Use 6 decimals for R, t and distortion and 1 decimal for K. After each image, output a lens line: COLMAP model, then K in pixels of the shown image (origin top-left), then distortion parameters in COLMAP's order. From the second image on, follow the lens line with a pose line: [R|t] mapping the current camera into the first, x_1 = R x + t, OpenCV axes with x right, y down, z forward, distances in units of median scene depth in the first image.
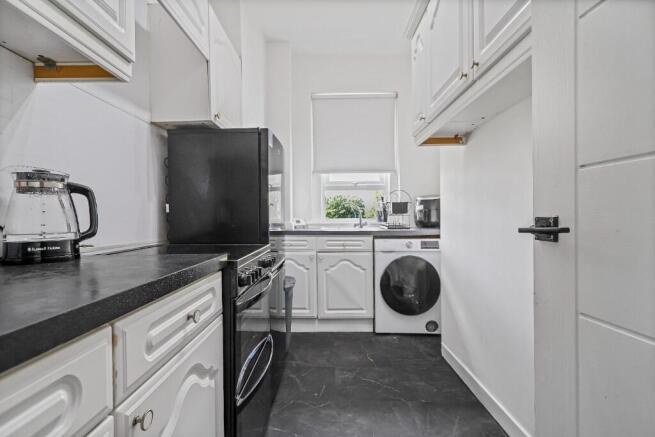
lens RADIAL K [[306.1, 0, 326.9], [0, 306.1, 218.5], [0, 0, 1]] dist [0.001658, 0.000312]
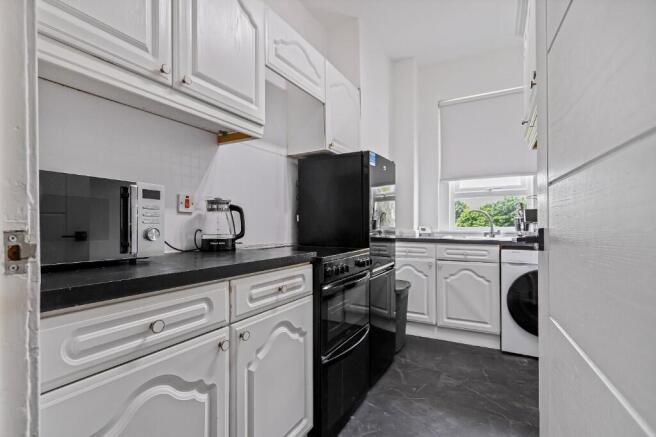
lens RADIAL K [[306.6, 0, 325.8], [0, 306.6, 221.9], [0, 0, 1]] dist [0.001658, 0.000312]
pose [[0.884734, 0.001256, -0.466095, 0.212945], [-0.006938, 0.999921, -0.010475, -0.004468], [0.466045, 0.012501, 0.884672, -0.127818]]
